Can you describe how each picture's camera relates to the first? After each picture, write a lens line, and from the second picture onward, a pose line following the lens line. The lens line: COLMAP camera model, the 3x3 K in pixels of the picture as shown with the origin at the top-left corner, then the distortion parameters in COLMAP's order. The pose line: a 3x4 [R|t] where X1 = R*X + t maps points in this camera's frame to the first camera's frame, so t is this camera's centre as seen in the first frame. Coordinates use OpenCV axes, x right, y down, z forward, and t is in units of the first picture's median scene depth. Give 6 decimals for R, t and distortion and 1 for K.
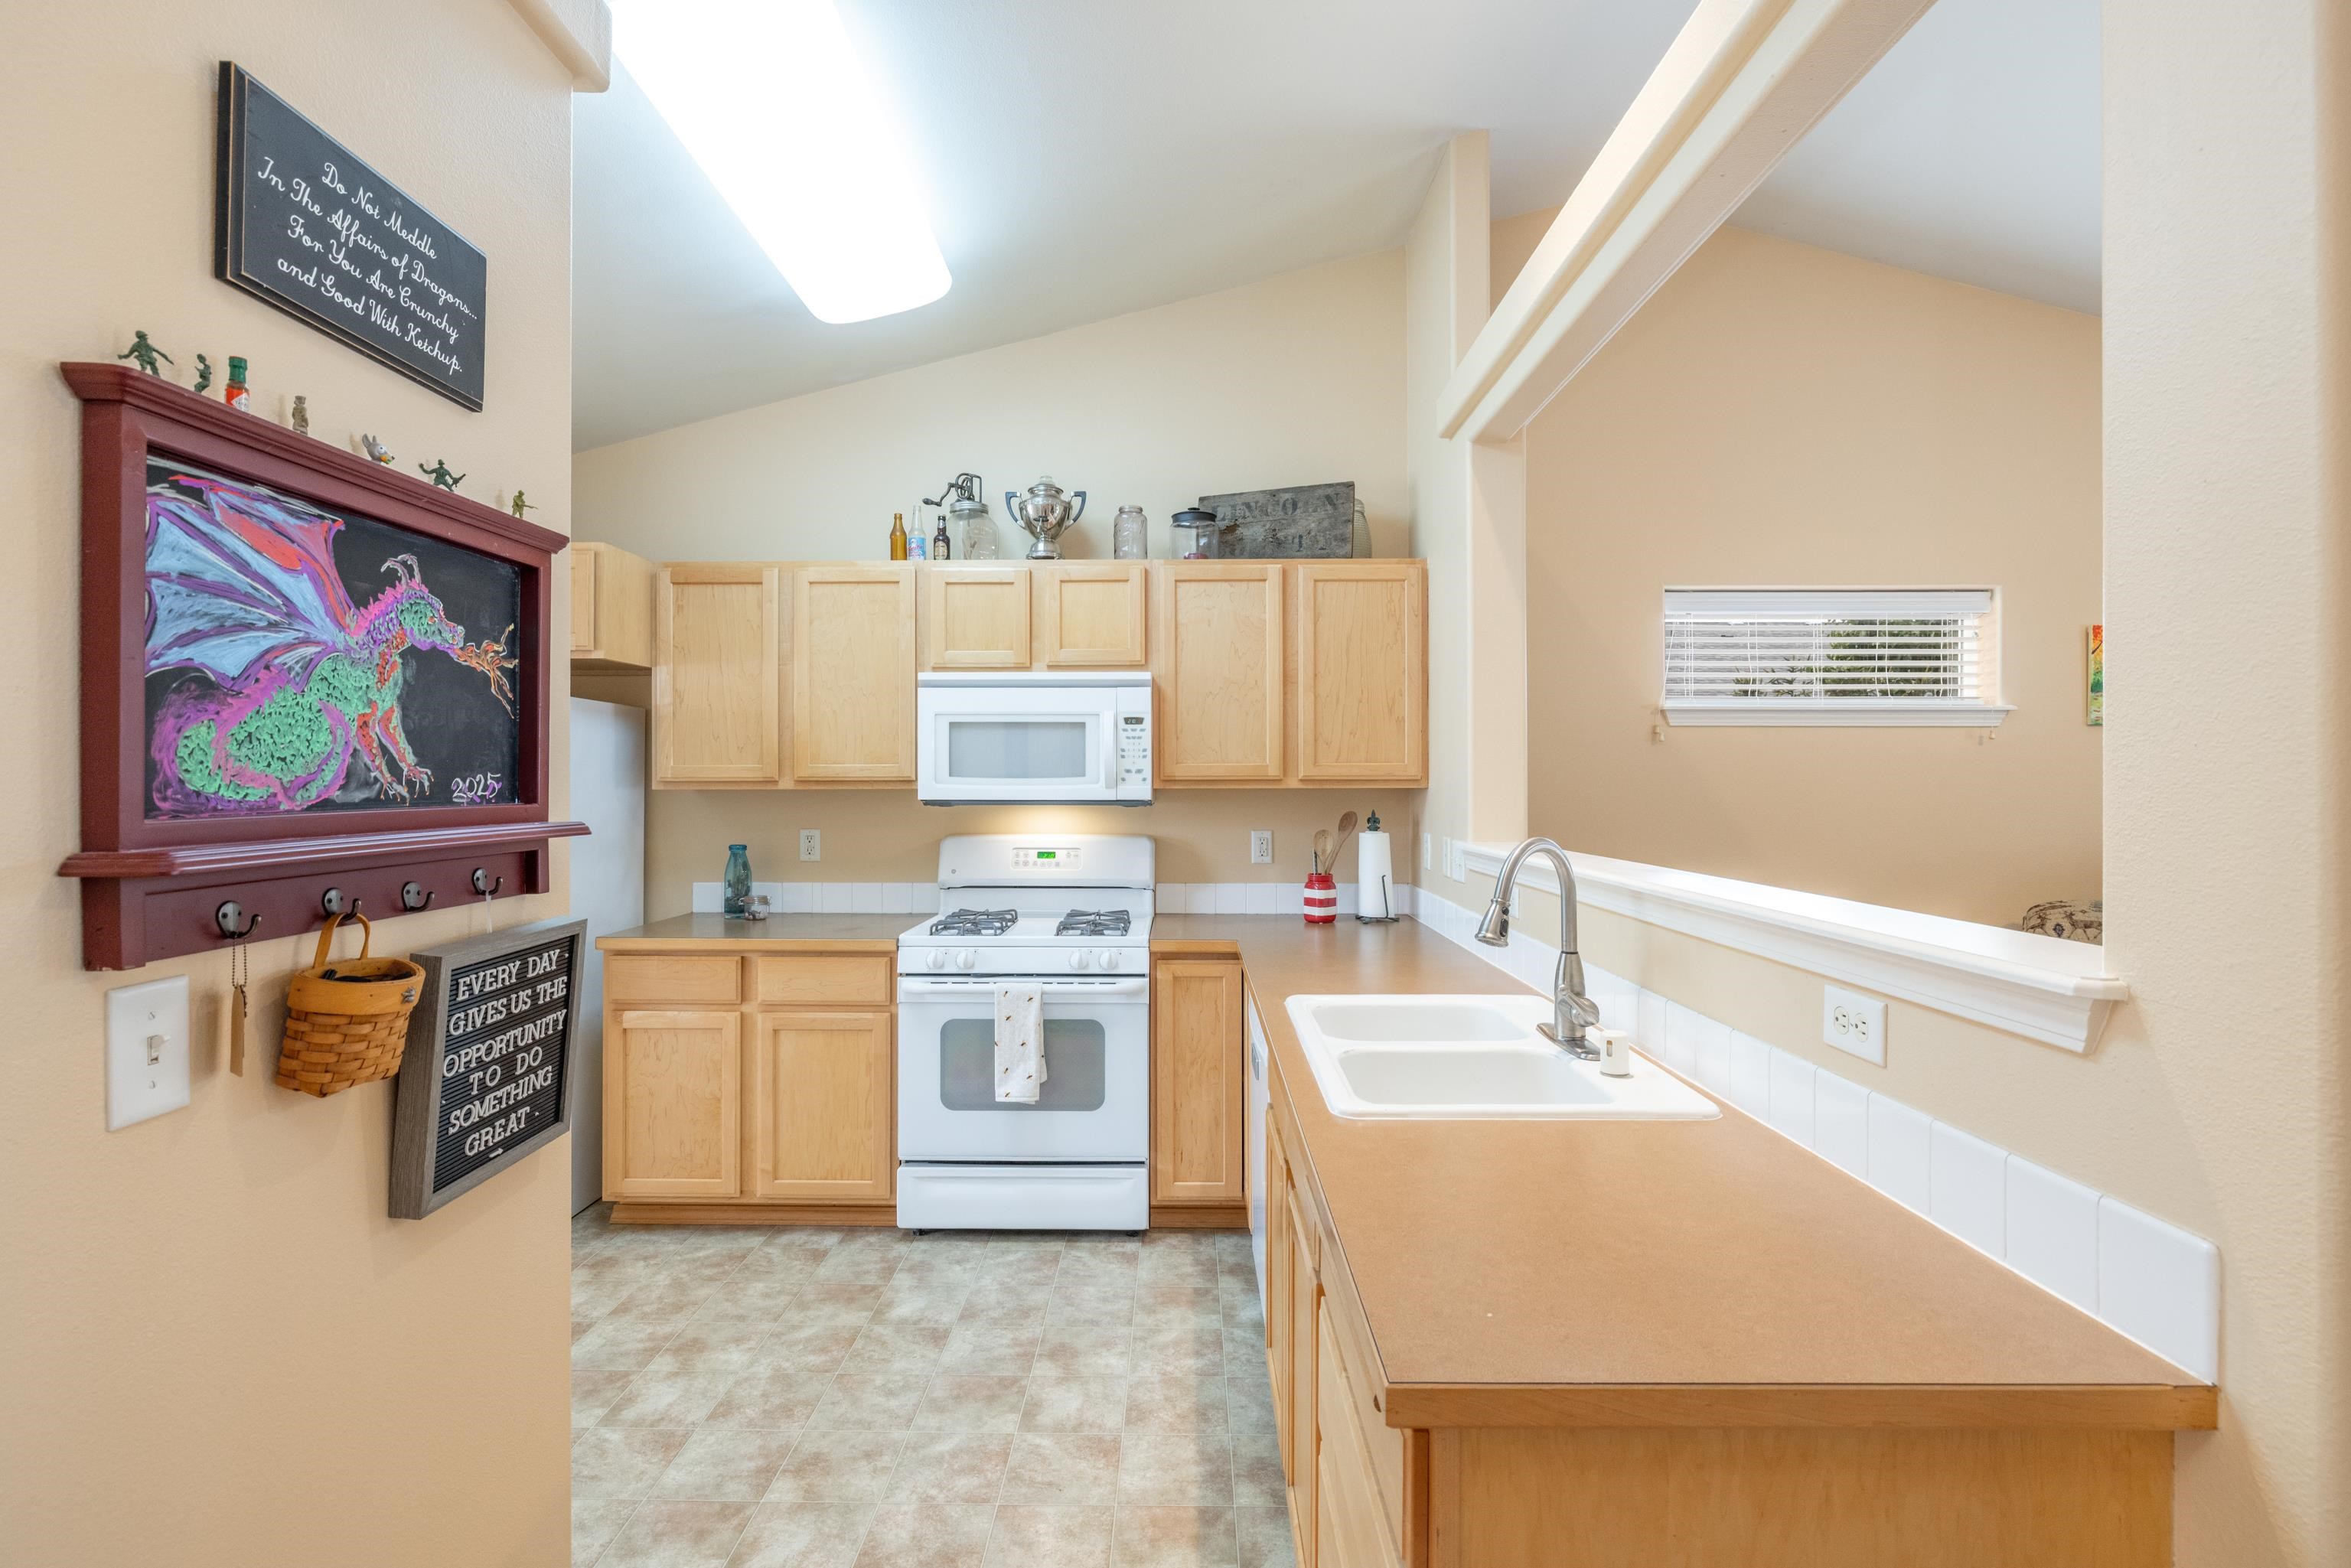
lens RADIAL K [[1093.1, 0, 1162.0], [0, 1093.1, 780.5], [0, 0, 1]] dist [-0.009673, 0.000867]
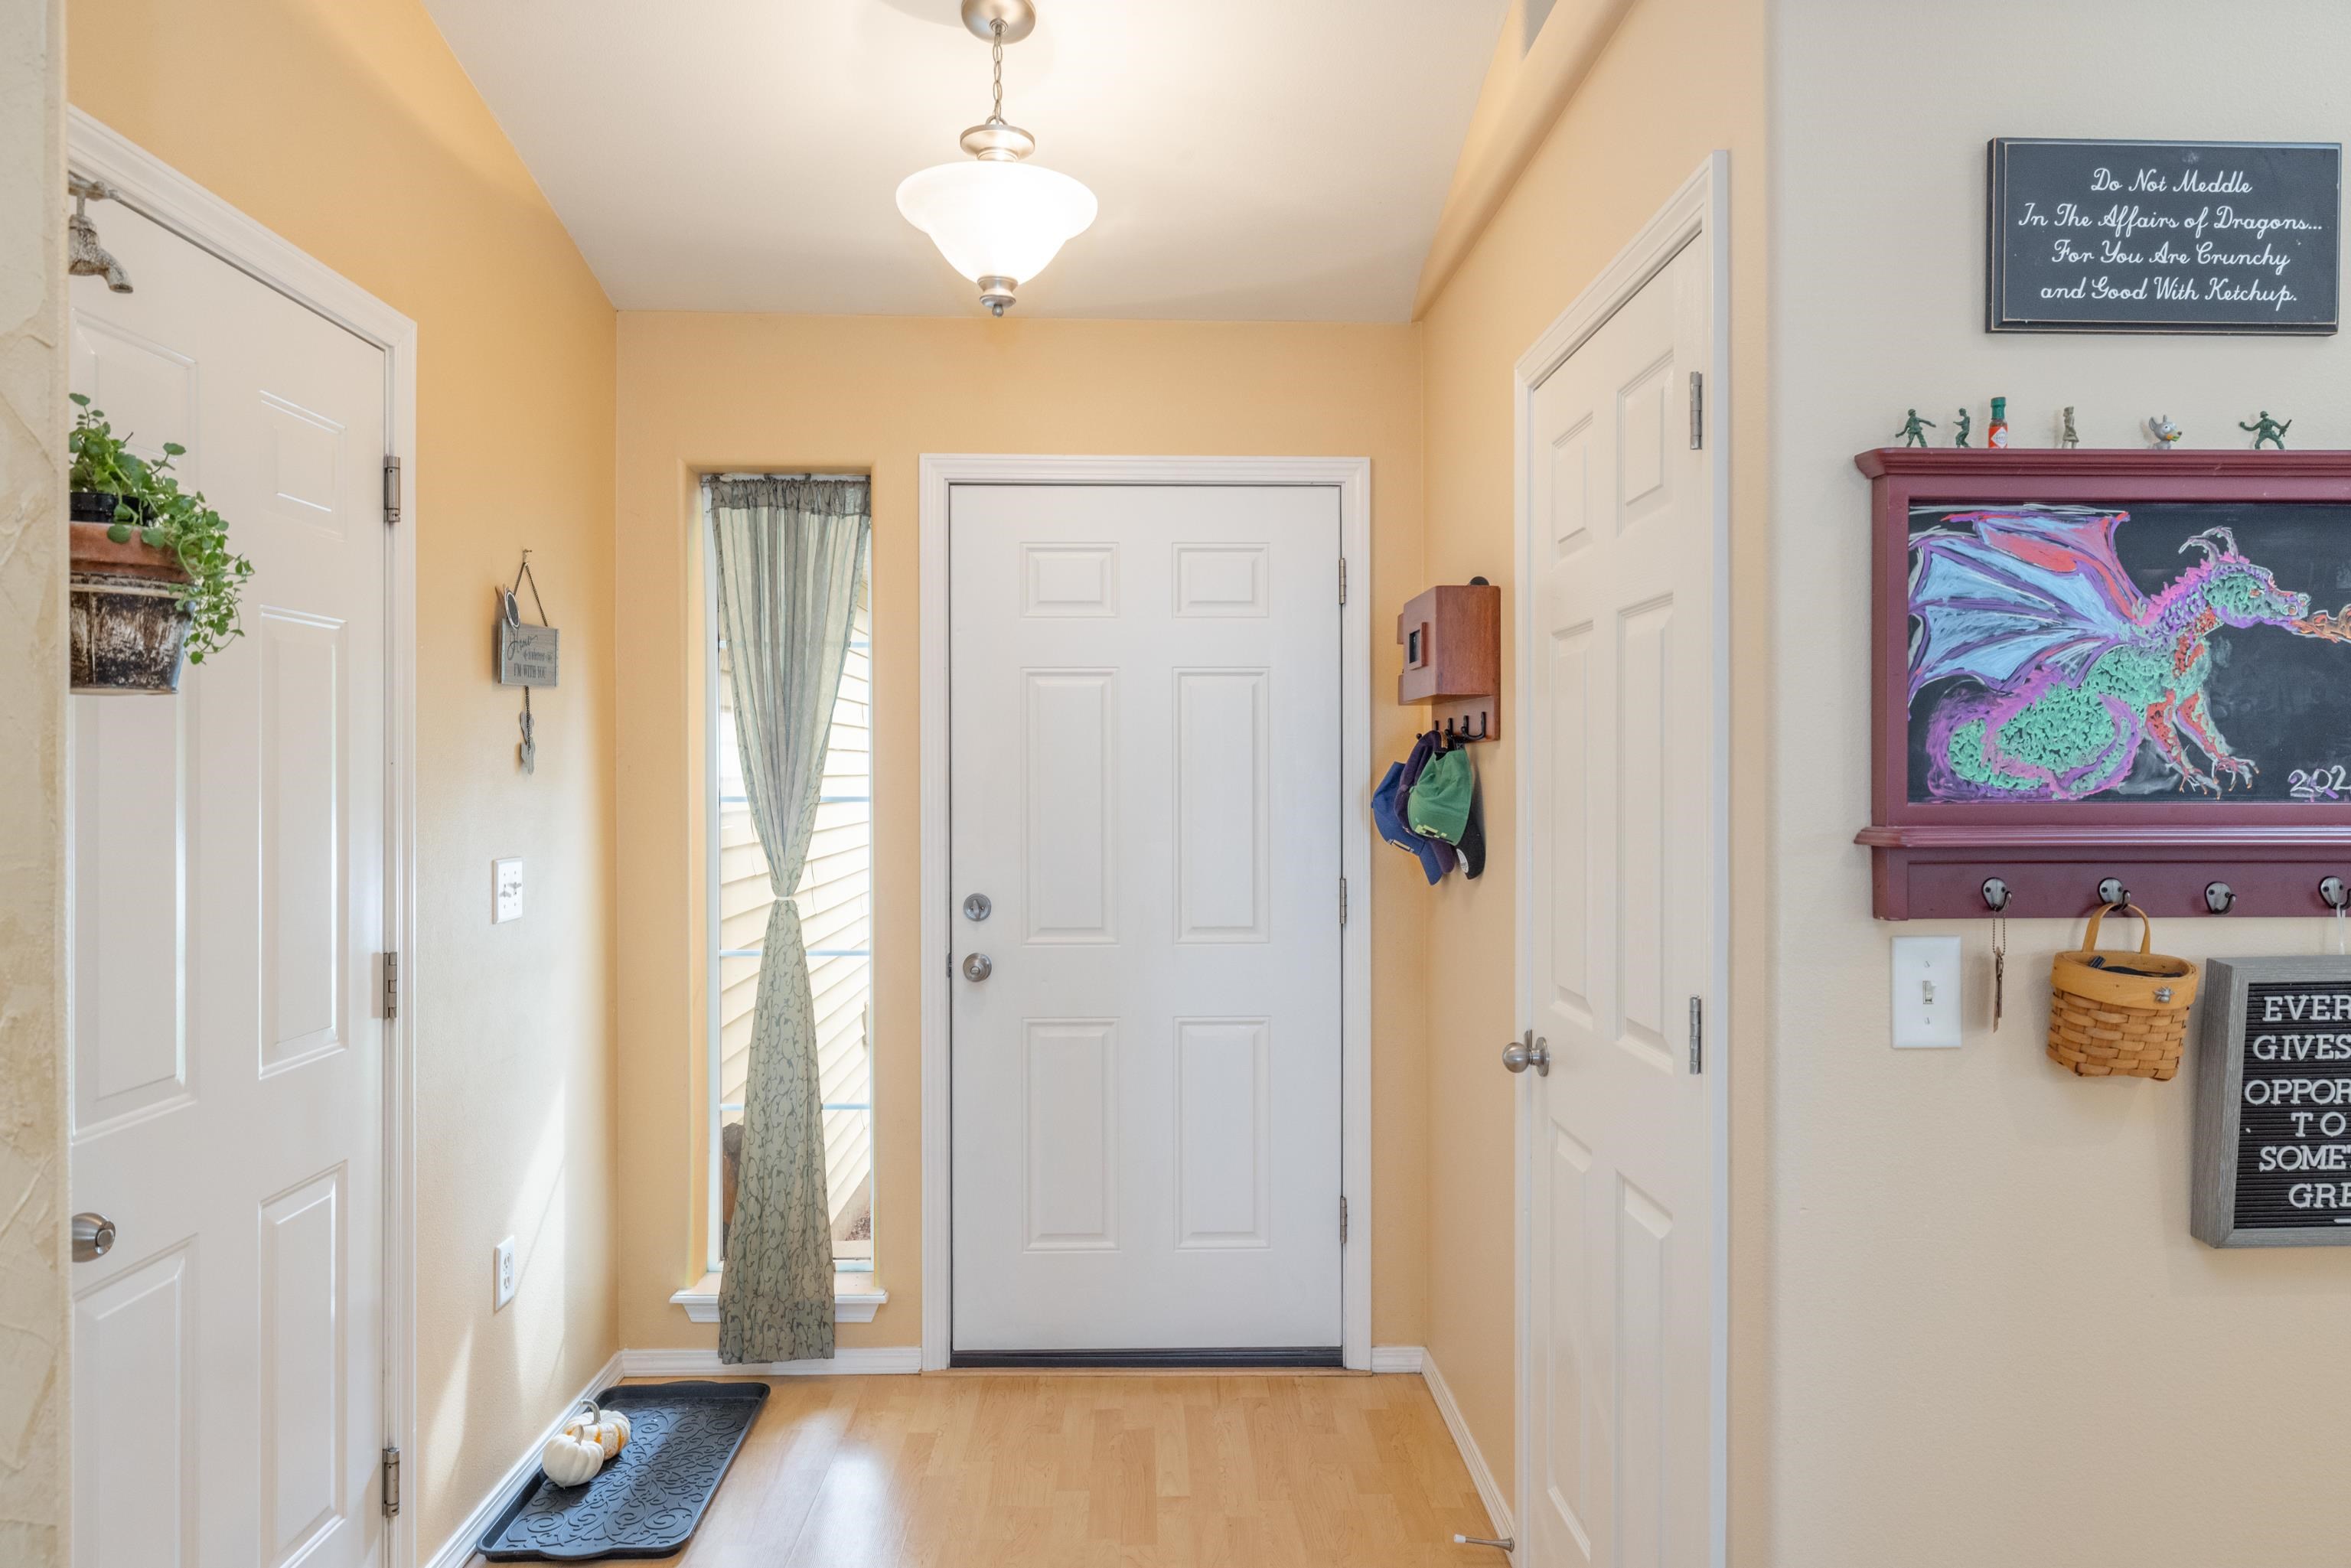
lens RADIAL K [[1473.9, 0, 1188.8], [0, 1473.9, 772.7], [0, 0, 1]] dist [0.000811, -0.001494]
pose [[0.045770, 0.001061, -0.998951, 0.294580], [-0.002643, 0.999996, 0.000941, 0.000906], [0.998948, 0.002597, 0.045773, 0.040193]]
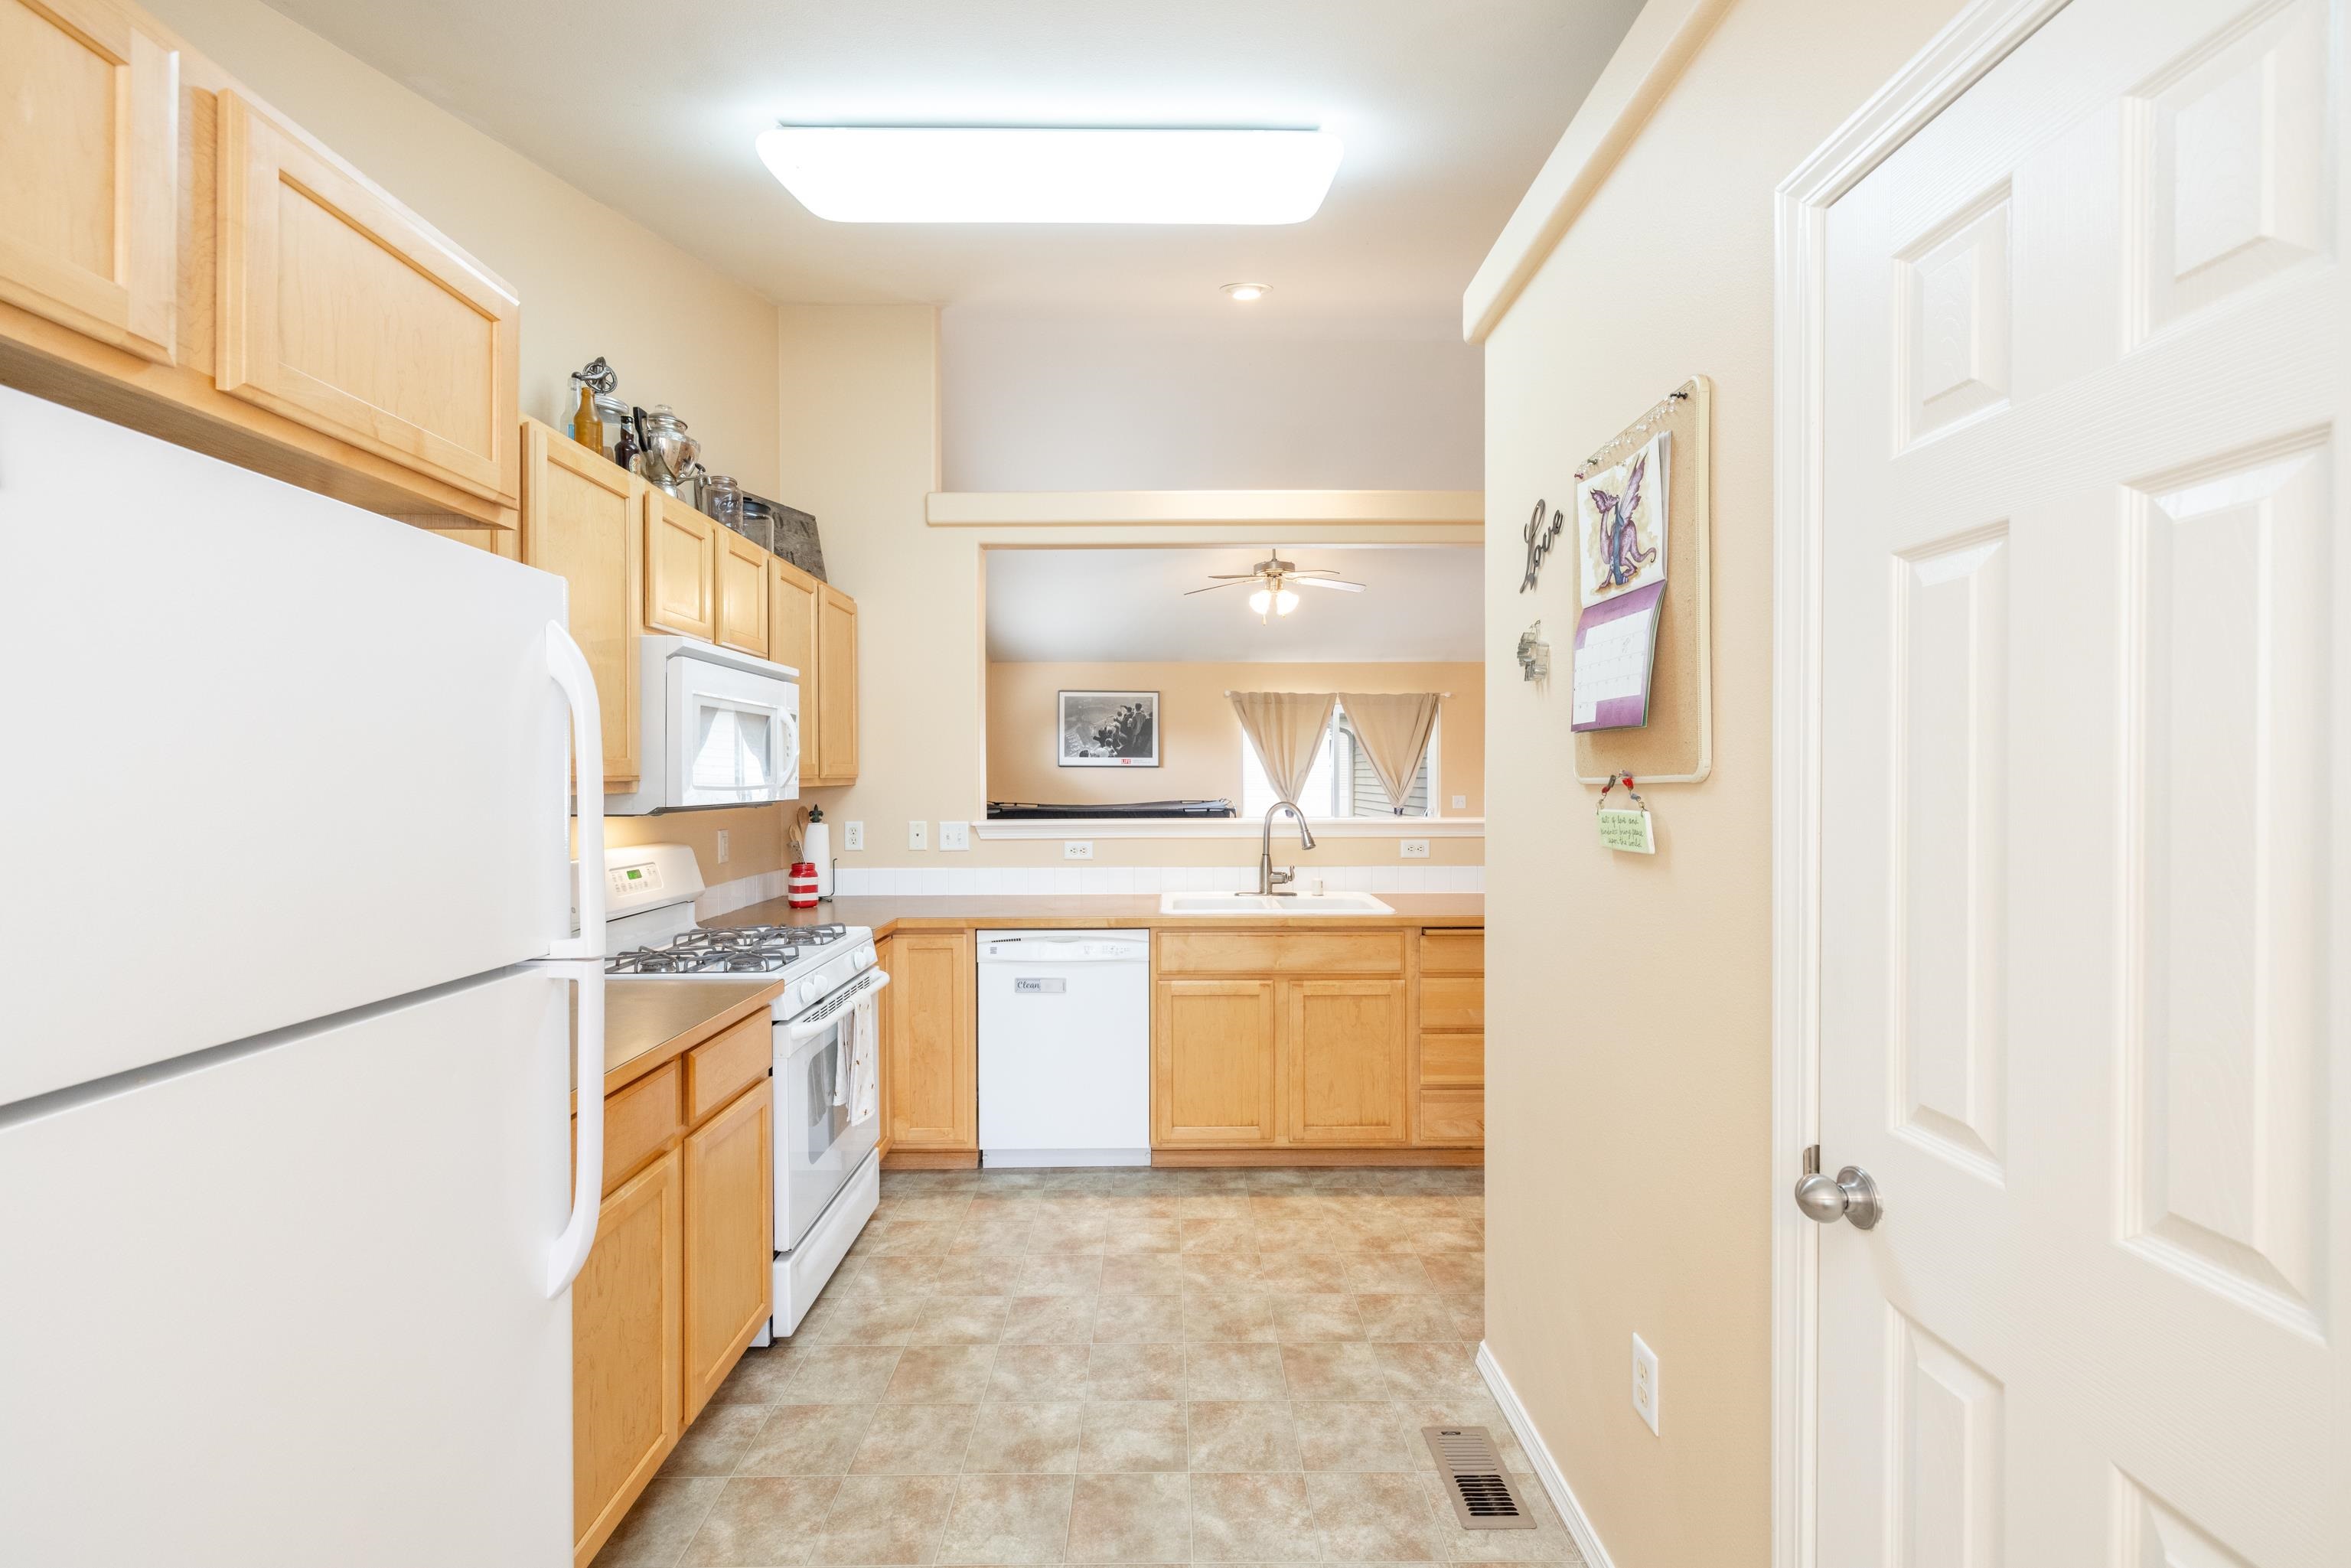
lens RADIAL K [[996.4, 0, 1172.6], [0, 996.4, 773.7], [0, 0, 1]] dist [0.001017, 0.000499]
pose [[-0.028337, 0.002690, 0.999595, -1.461619], [0.000495, 0.999996, -0.002677, -0.003251], [-0.999598, 0.000418, -0.028338, 1.097734]]
